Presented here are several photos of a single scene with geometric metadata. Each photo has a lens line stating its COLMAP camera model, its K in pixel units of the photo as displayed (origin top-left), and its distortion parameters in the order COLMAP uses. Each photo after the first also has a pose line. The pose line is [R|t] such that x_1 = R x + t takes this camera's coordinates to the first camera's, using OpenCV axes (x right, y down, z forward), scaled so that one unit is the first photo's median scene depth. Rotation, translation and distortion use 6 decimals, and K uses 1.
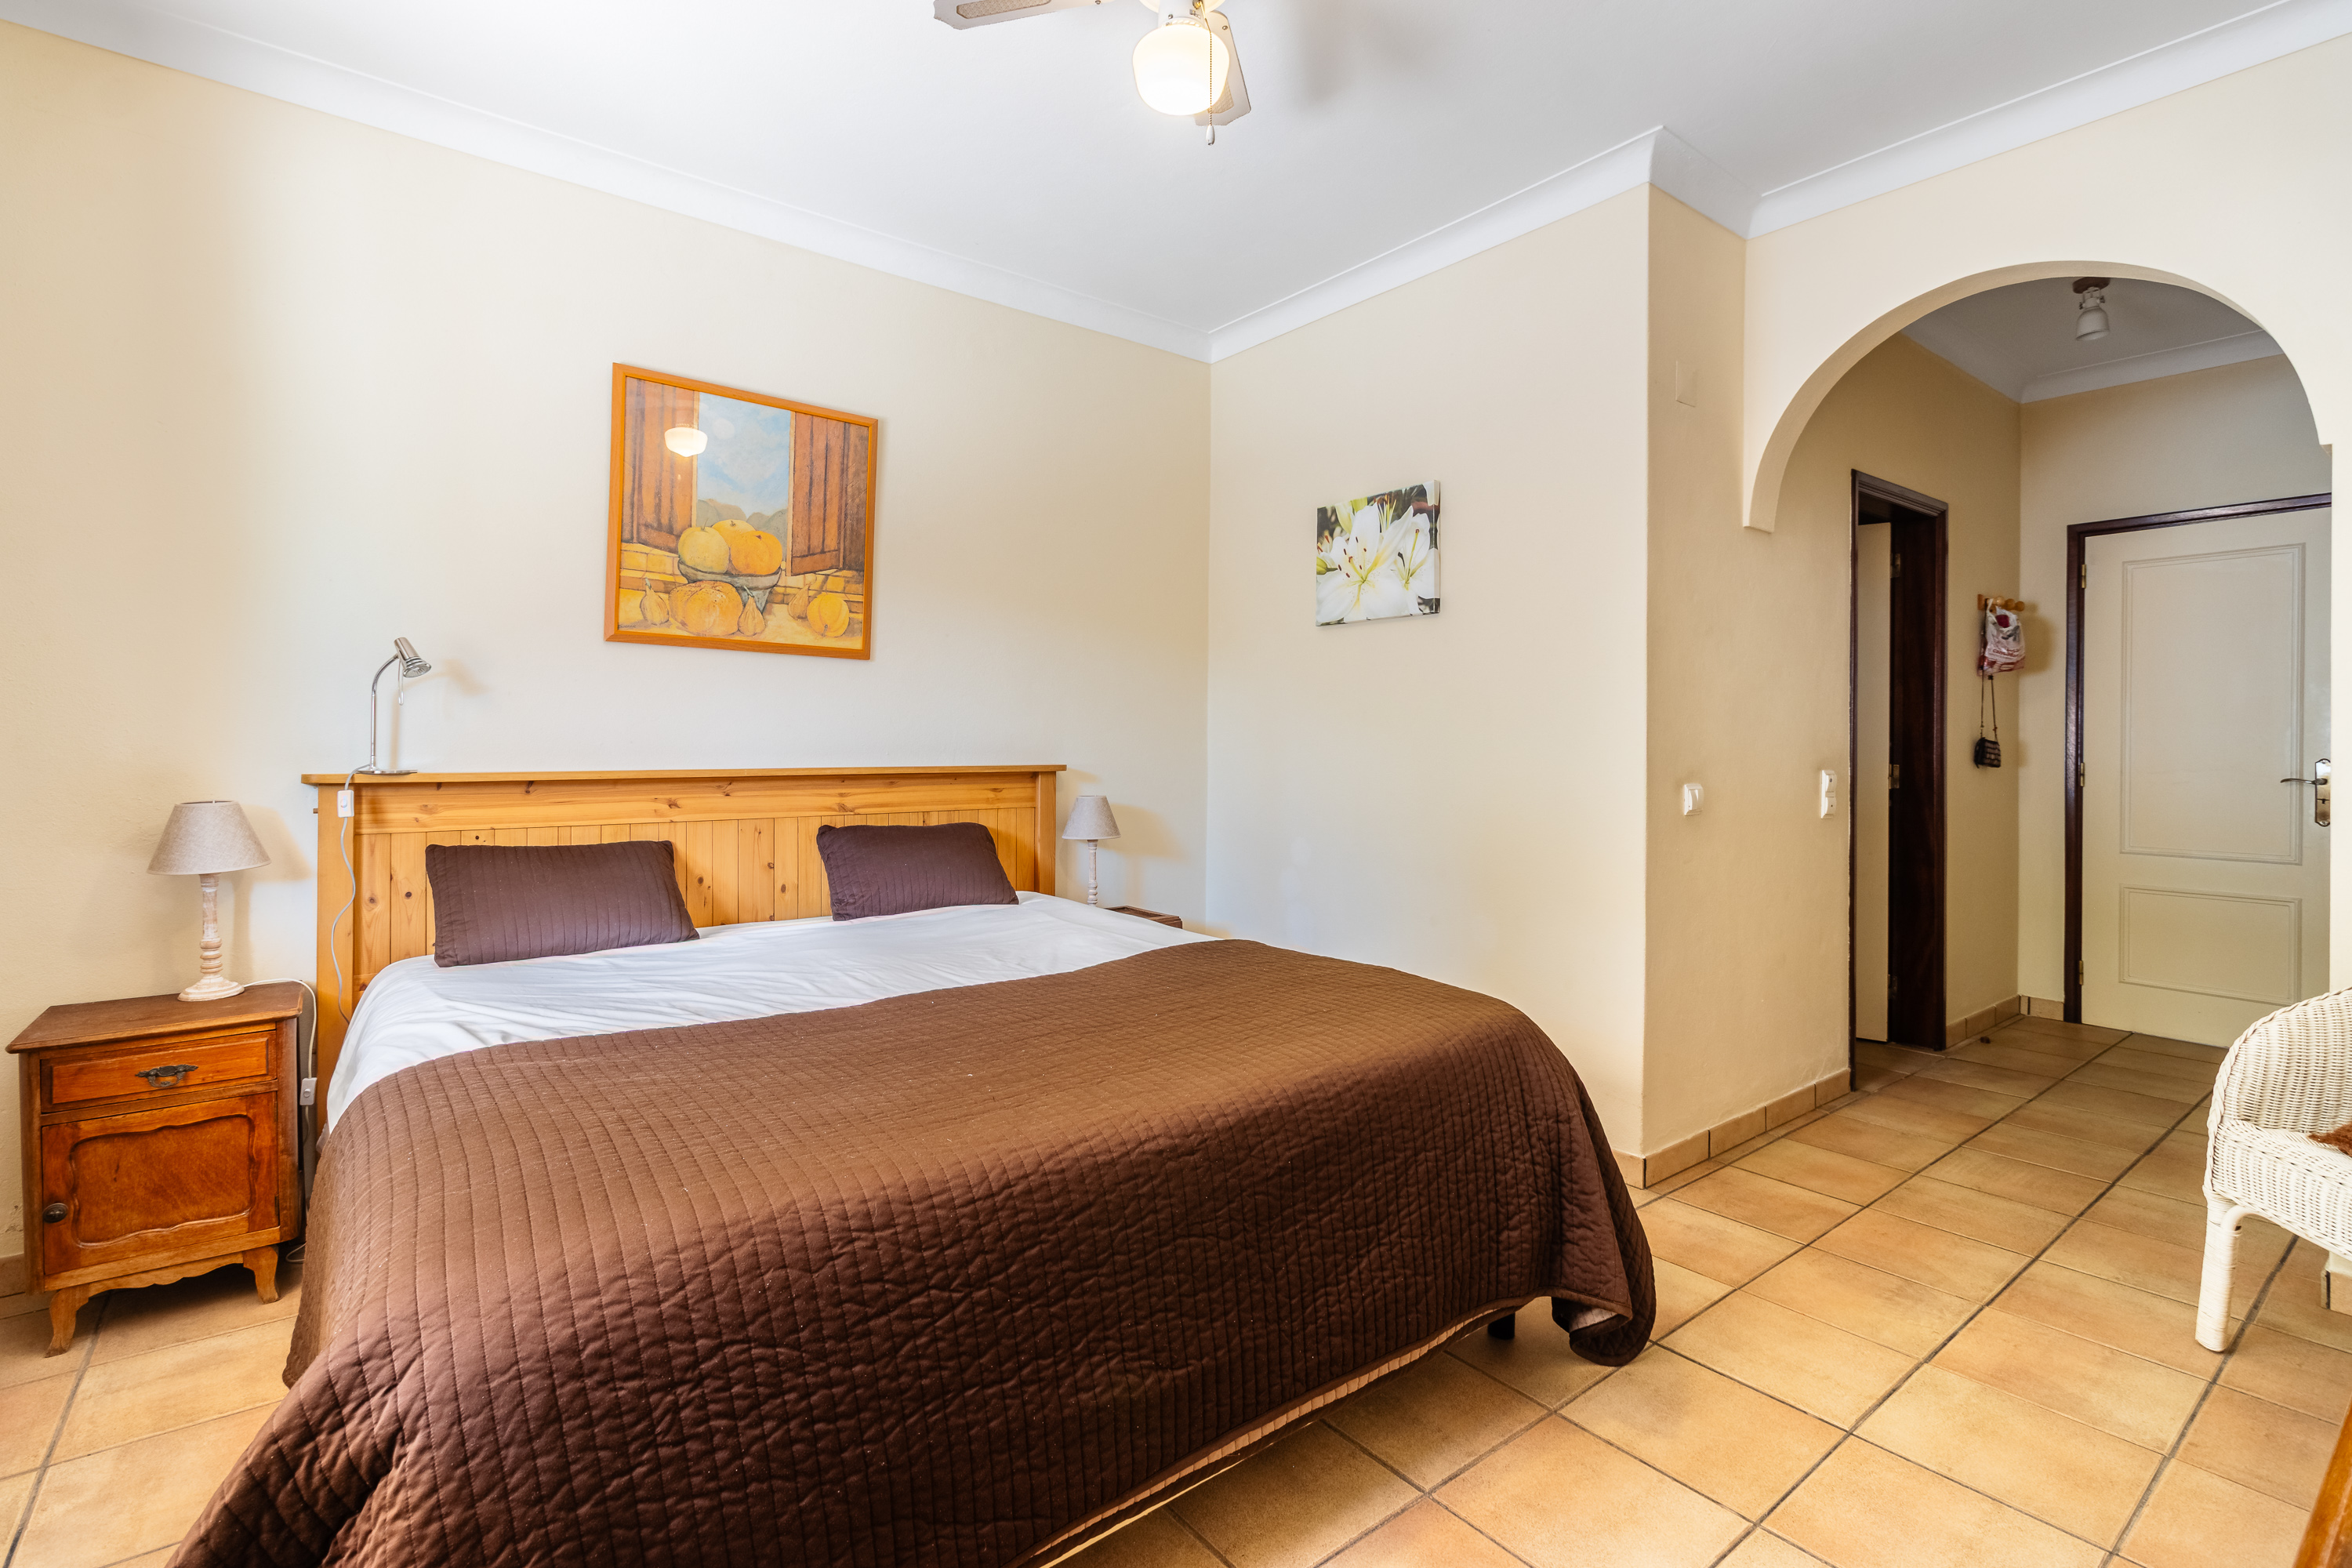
lens RADIAL K [[1094.7, 0, 1170.4], [0, 1094.7, 737.0], [0, 0, 1]] dist [0.020886, -0.000330]
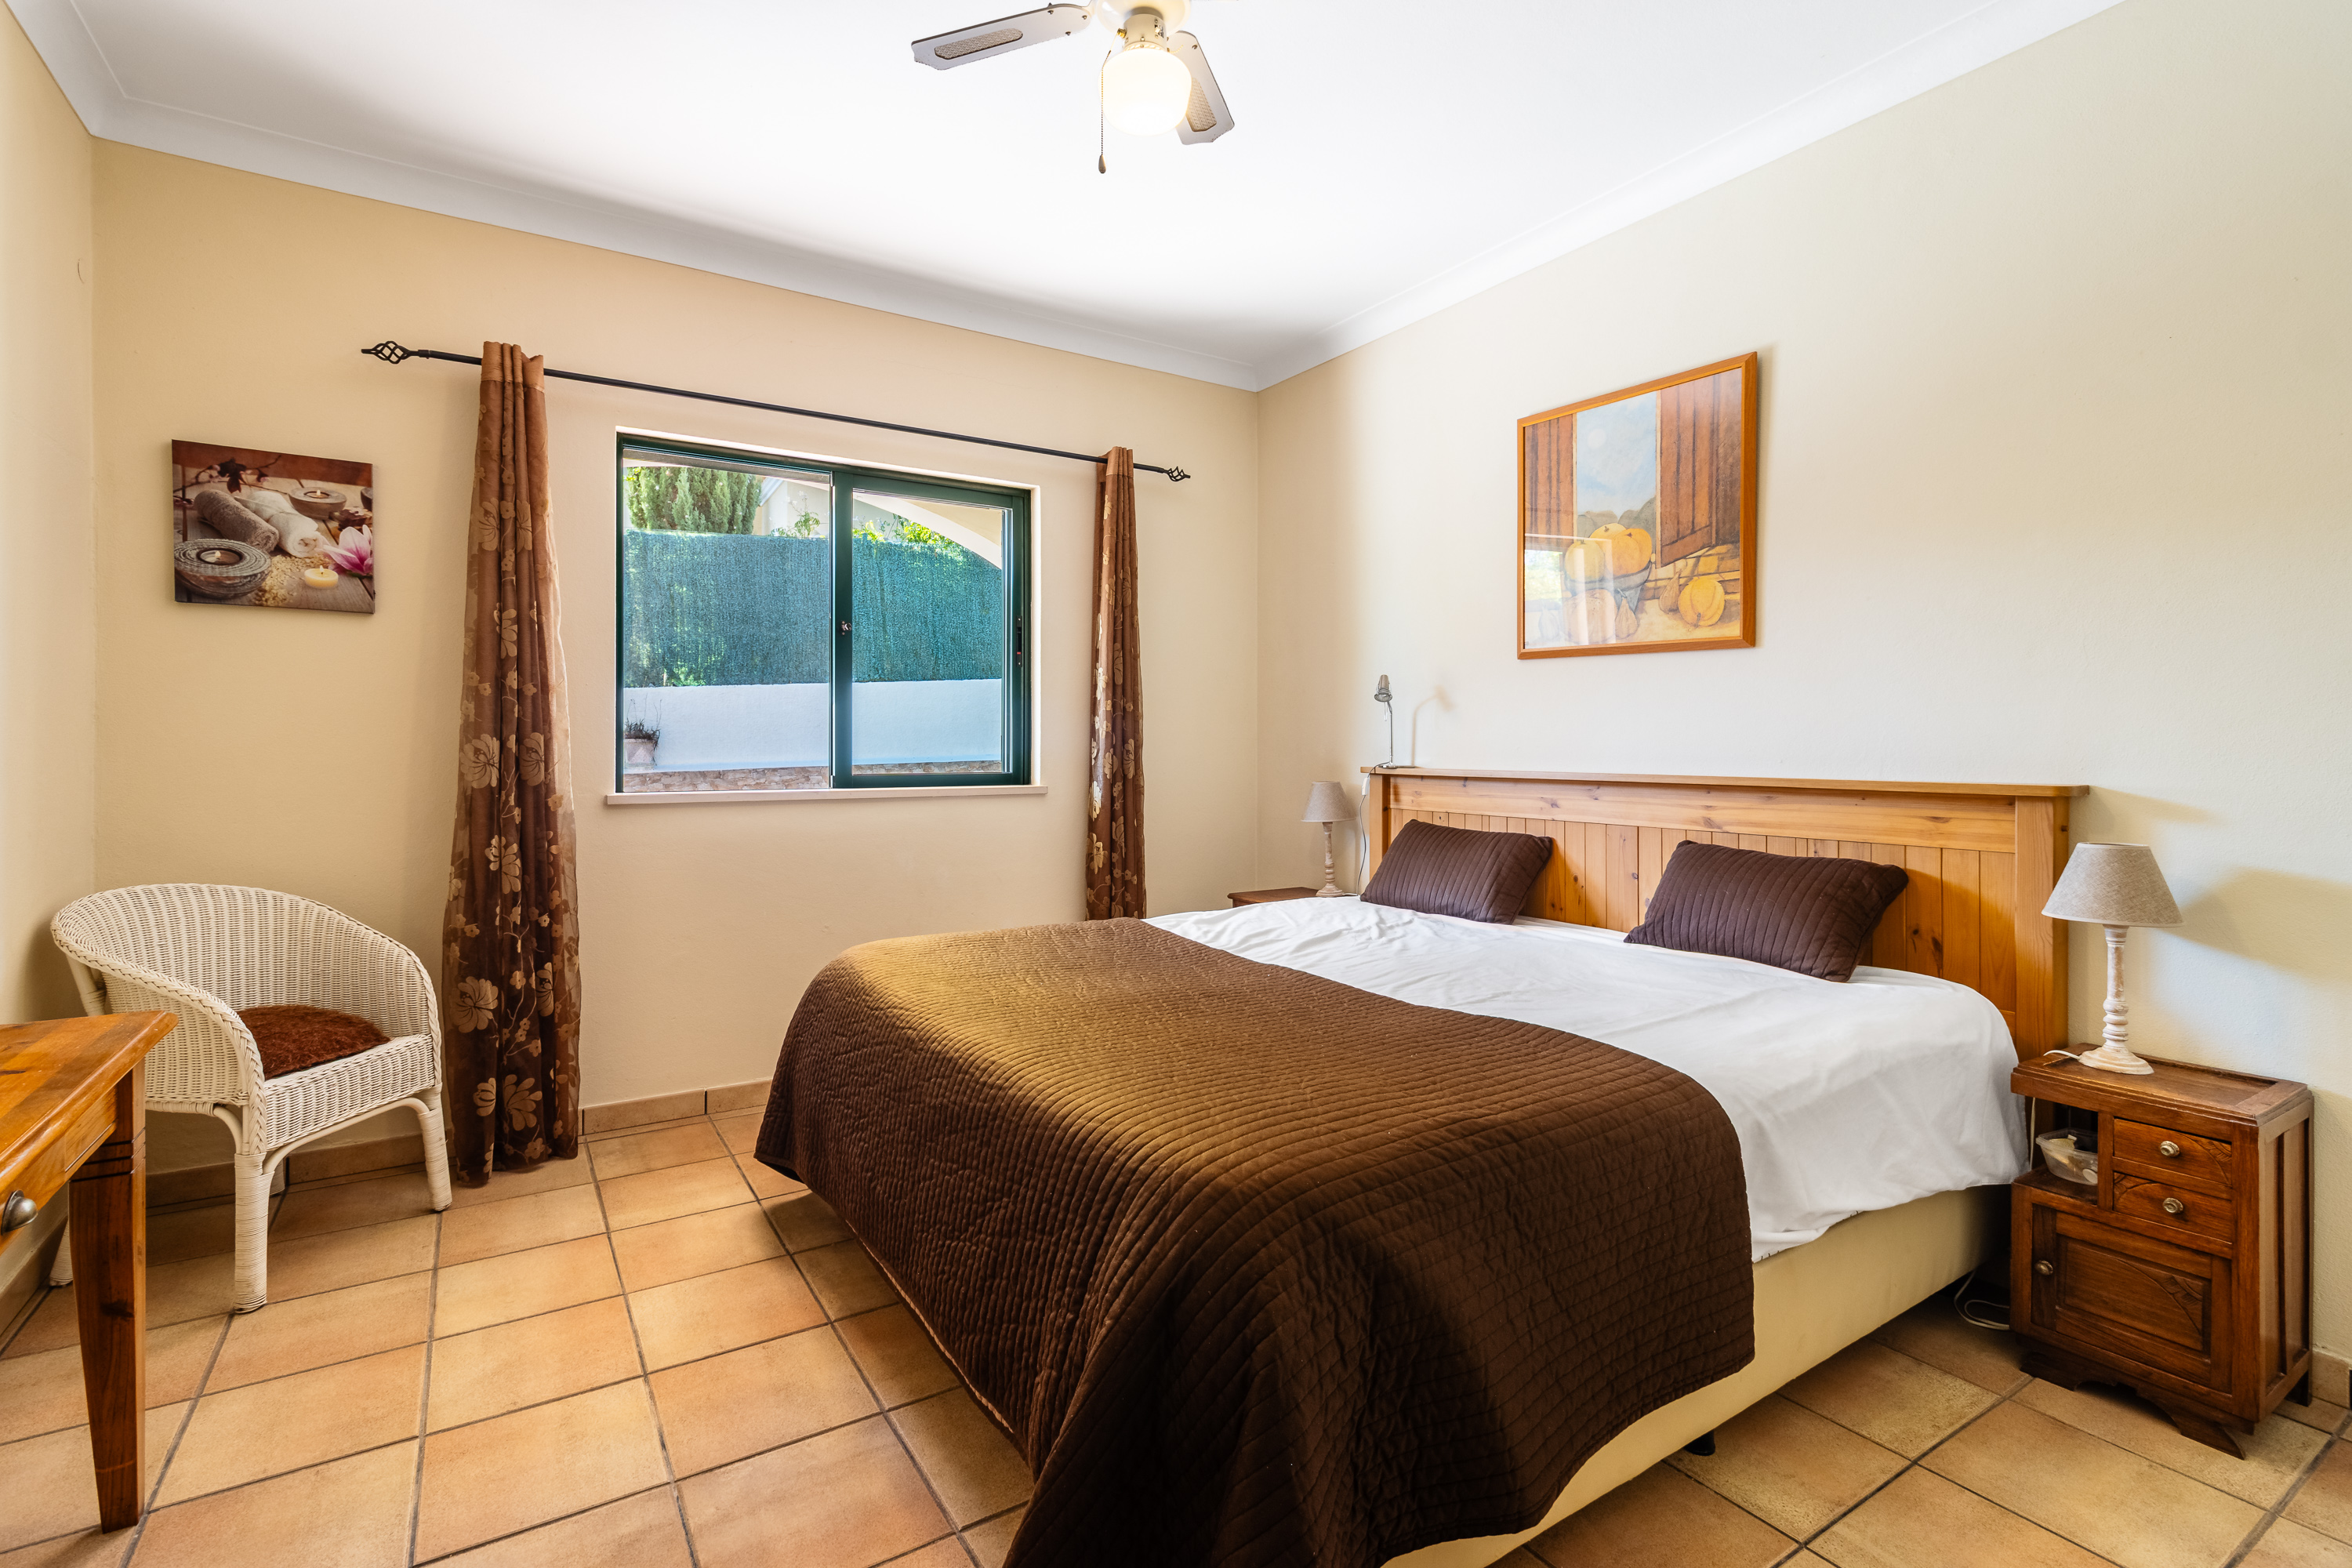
lens RADIAL K [[1094.7, 0, 1166.0], [0, 1094.7, 743.0], [0, 0, 1]] dist [0.020886, -0.000330]
pose [[-0.095098, -0.007830, -0.995437, 0.595753], [-0.003758, 0.999965, -0.007506, 0.009679], [0.995461, 0.003027, -0.095124, 0.650792]]
